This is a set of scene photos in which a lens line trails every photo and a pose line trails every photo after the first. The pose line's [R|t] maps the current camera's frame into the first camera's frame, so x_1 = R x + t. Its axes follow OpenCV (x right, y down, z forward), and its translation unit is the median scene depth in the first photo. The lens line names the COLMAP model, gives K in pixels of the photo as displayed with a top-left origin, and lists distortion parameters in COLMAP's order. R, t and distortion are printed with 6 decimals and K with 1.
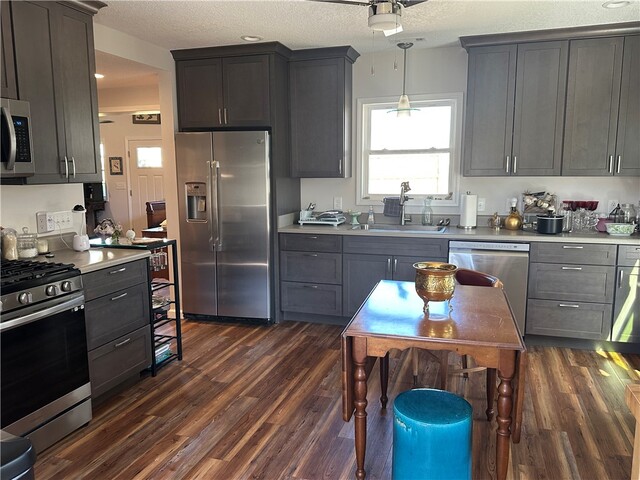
lens RADIAL K [[494.6, 0, 318.1], [0, 494.6, 239.6], [0, 0, 1]] dist [0.017920, -0.000313]
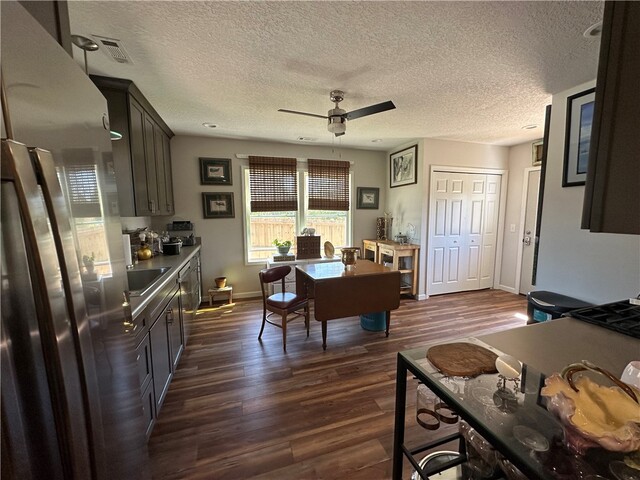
lens RADIAL K [[255.8, 0, 319.7], [0, 255.8, 240.9], [0, 0, 1]] dist [-0.003299, 0.000063]
pose [[-0.594055, -0.088382, 0.799554, -0.463082], [0.115606, 0.974248, 0.193586, -0.172080], [-0.796074, 0.207434, -0.568540, 1.282333]]
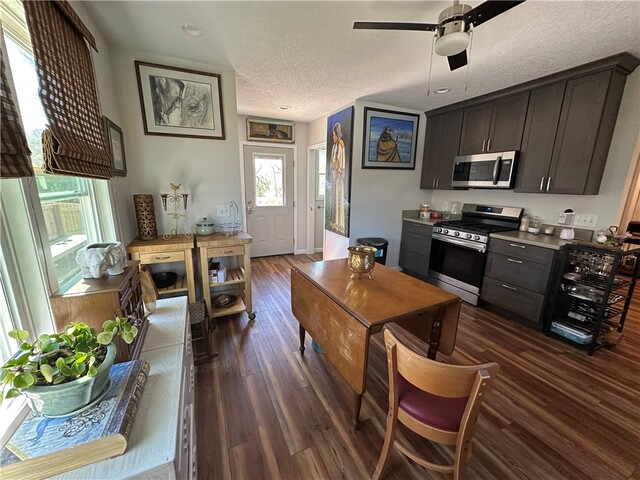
lens RADIAL K [[255.8, 0, 321.7], [0, 255.8, 240.5], [0, 0, 1]] dist [-0.003299, 0.000063]
pose [[-0.725120, 0.140833, -0.674068, 0.591508], [-0.108954, 0.943070, 0.314242, -0.138156], [0.679949, 0.301305, -0.668494, 1.009465]]
